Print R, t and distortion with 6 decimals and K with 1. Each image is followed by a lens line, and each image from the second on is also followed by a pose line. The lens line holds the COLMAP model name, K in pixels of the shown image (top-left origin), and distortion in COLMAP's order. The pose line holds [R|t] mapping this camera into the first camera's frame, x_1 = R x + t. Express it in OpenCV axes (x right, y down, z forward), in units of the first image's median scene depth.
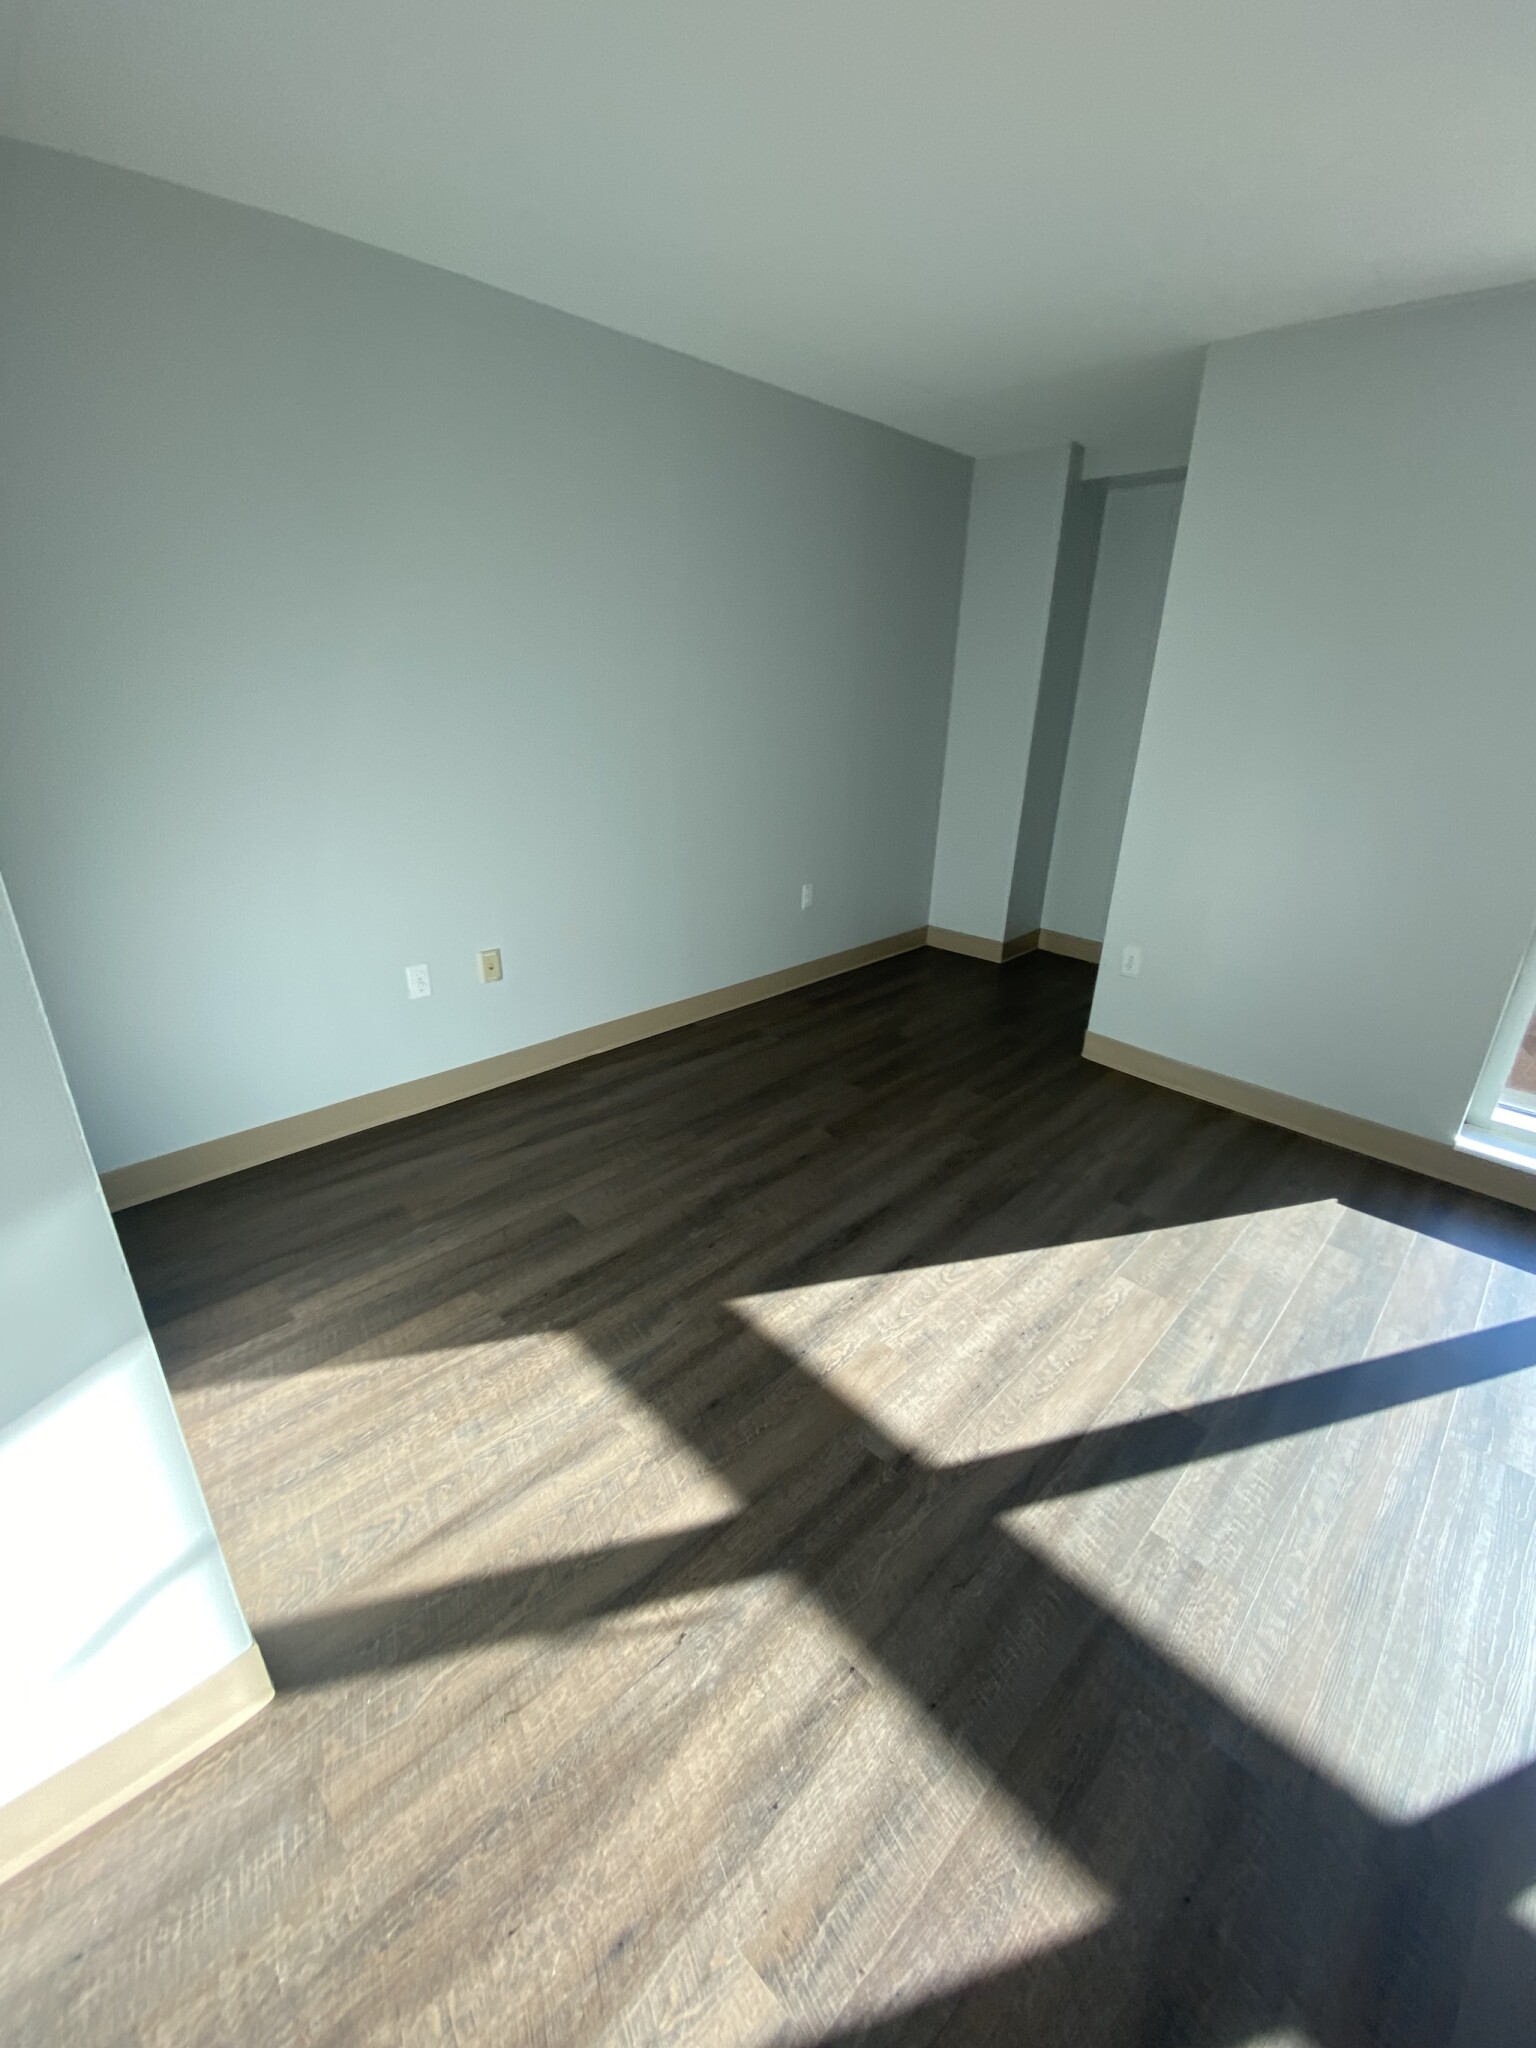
lens RADIAL K [[832.0, 0, 771.1], [0, 832.0, 1030.9], [0, 0, 1]] dist [0.007031, -0.013326]
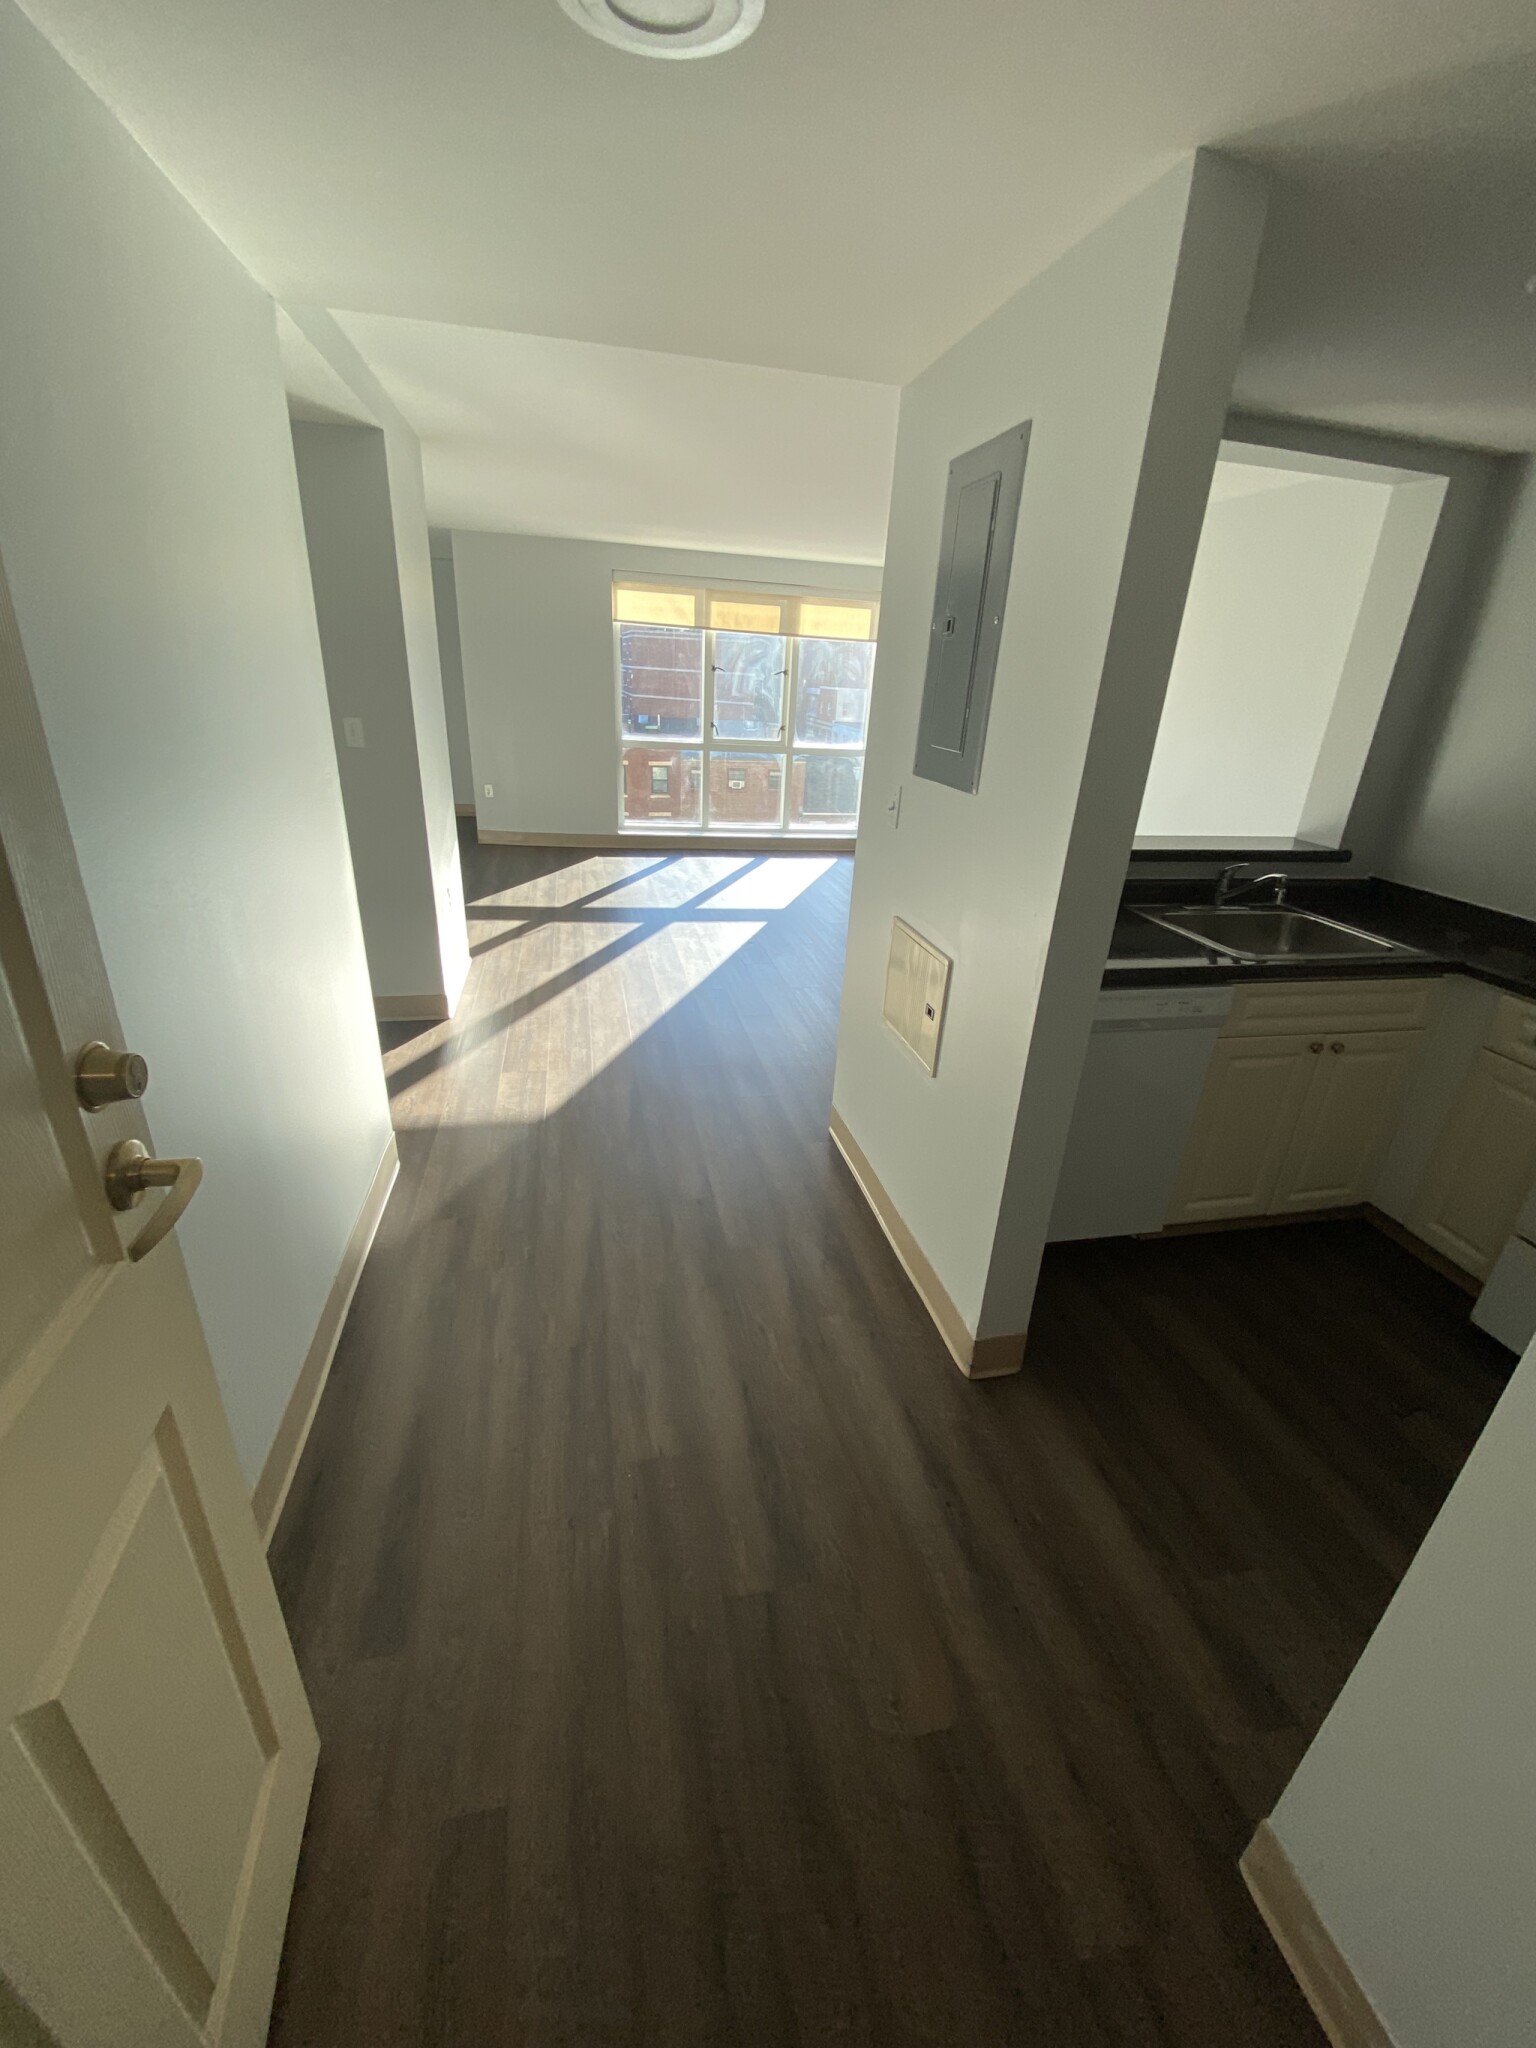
lens RADIAL K [[853.1, 0, 793.0], [0, 853.1, 1051.4], [0, 0, 1]] dist [0.002980, 0.000043]
pose [[0.529515, -0.333366, 0.780052, -1.883202], [0.272017, 0.937715, 0.216095, 0.476728], [-0.803505, 0.097762, 0.587215, -1.537088]]
